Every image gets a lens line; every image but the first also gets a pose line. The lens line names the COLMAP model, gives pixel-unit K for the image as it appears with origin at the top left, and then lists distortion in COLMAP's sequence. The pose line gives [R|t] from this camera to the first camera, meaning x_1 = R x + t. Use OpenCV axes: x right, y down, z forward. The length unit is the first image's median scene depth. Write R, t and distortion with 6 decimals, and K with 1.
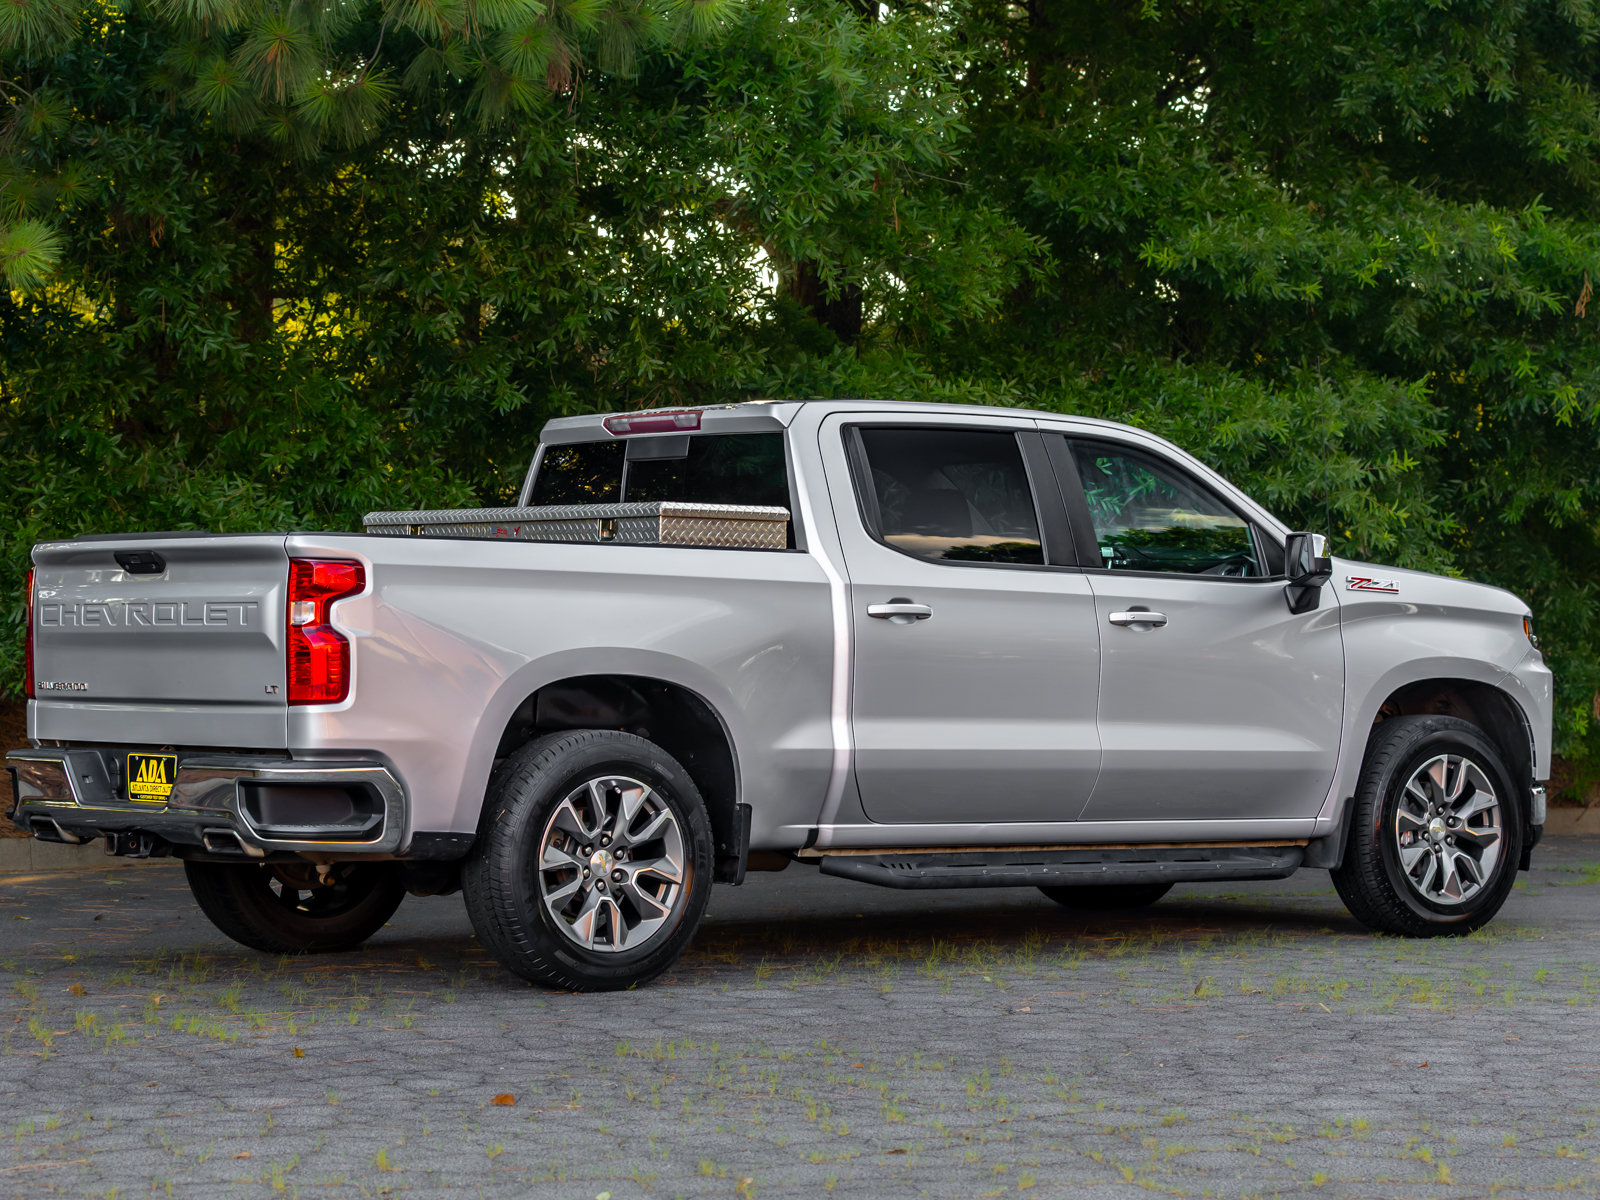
lens RADIAL K [[3848.5, 0, 841.8], [0, 3848.5, 606.3], [0, 0, 1]] dist [0.147250, -0.305576]
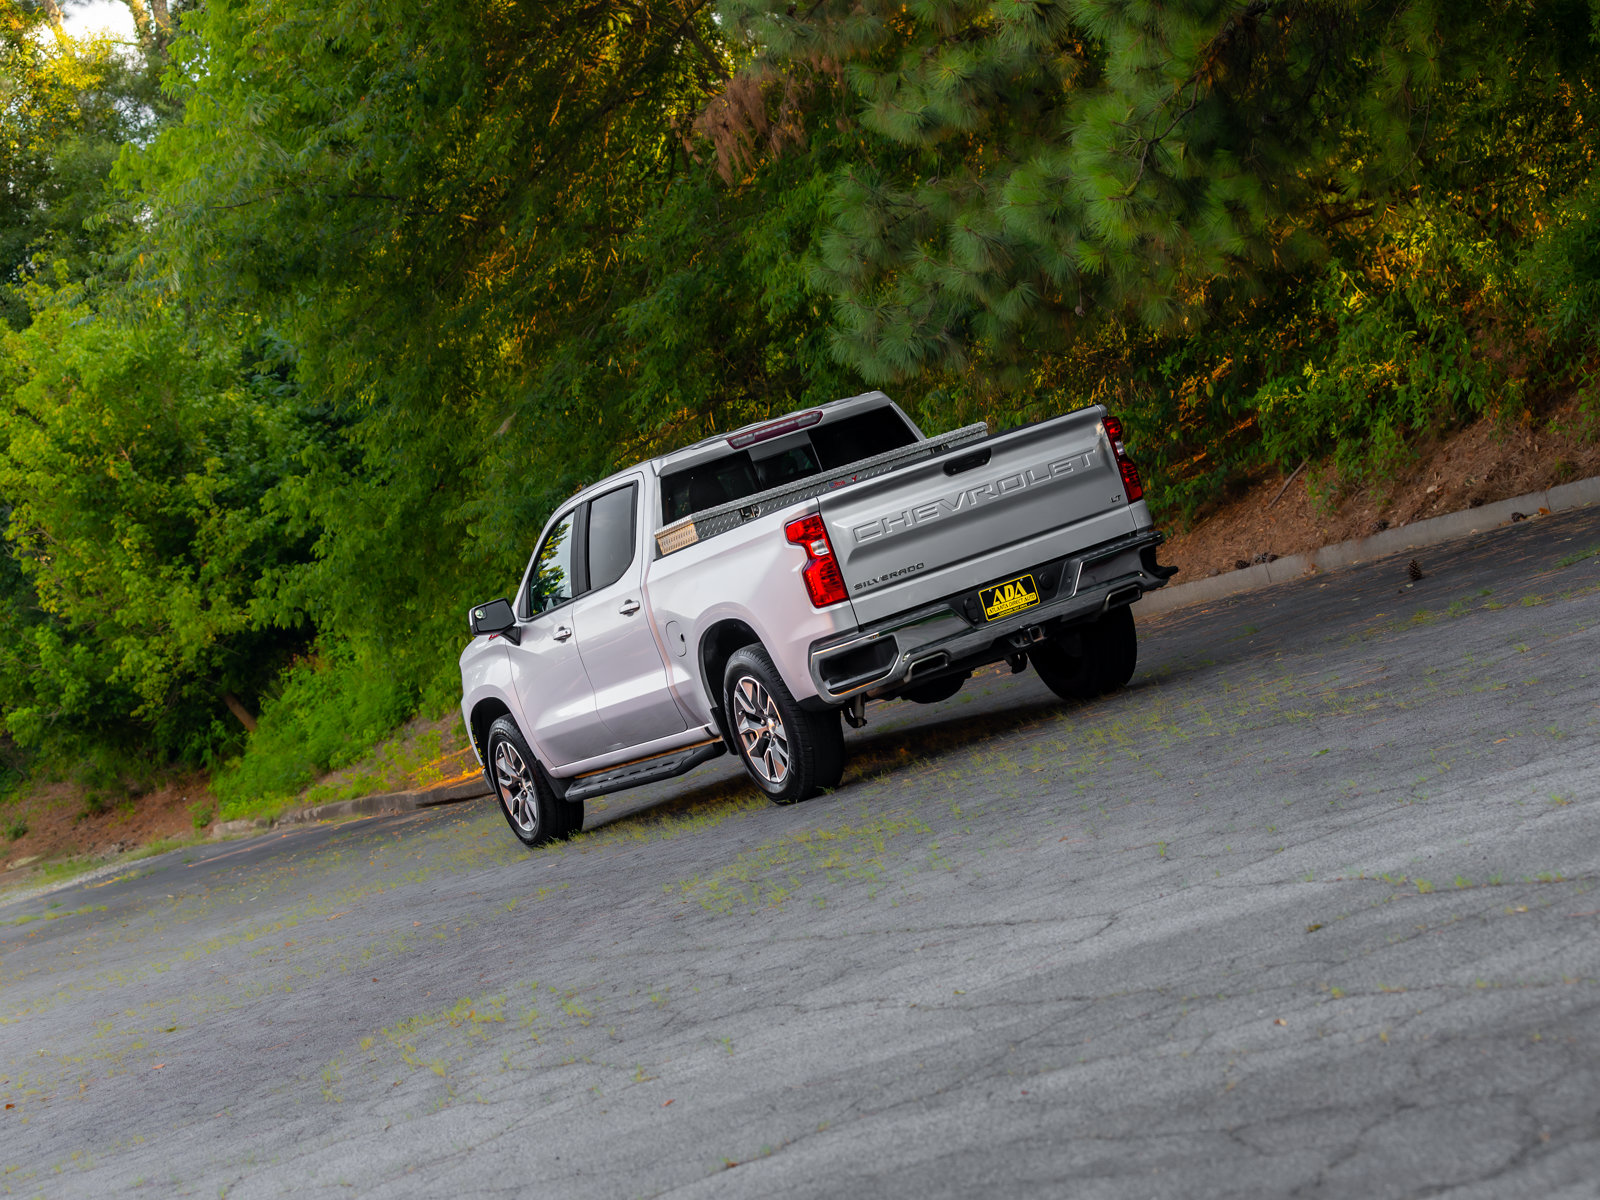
lens RADIAL K [[3582.8, 0, 800.0], [0, 3582.8, 600.0], [0, 0, 1]] dist [0.163846, -0.616770]
pose [[0.291534, -0.101769, 0.951132, -1.520156], [0.307243, 0.951600, 0.007645, 0.009006], [-0.905875, 0.290000, 0.308691, 0.629207]]
